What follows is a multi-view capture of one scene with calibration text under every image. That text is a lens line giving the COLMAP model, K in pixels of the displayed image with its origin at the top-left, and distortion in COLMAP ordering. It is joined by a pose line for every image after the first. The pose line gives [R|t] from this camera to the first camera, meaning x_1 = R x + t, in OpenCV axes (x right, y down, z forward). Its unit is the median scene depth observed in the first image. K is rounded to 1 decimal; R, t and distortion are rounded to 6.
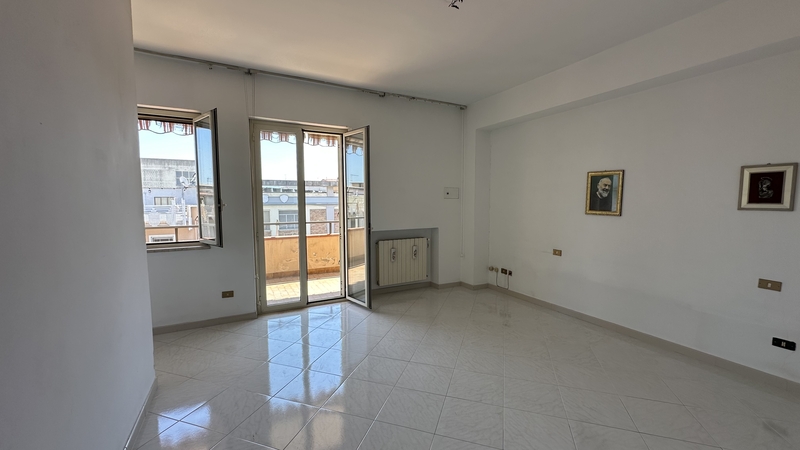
lens RADIAL K [[320.0, 0, 394.5], [0, 320.0, 228.7], [0, 0, 1]] dist [-0.002838, -0.000748]
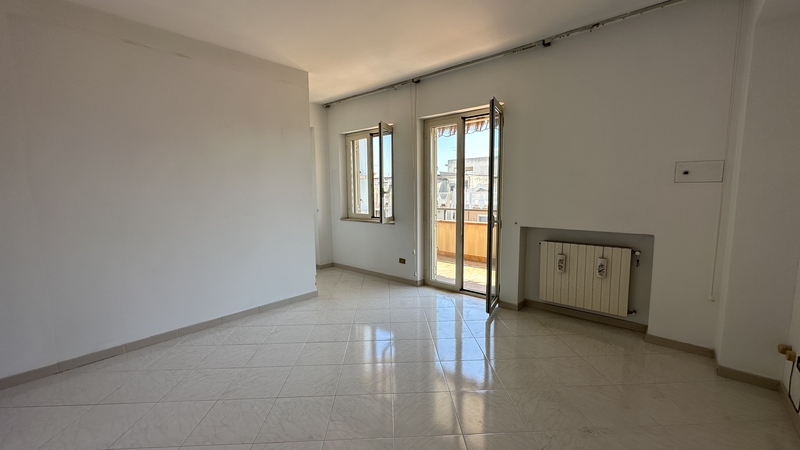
lens RADIAL K [[320.0, 0, 394.3], [0, 320.0, 222.0], [0, 0, 1]] dist [-0.002838, -0.000748]
pose [[0.344019, 0.103350, -0.933257, 0.578888], [-0.061131, 0.994281, 0.087574, -0.055143], [0.936970, 0.026924, 0.348370, 0.437770]]
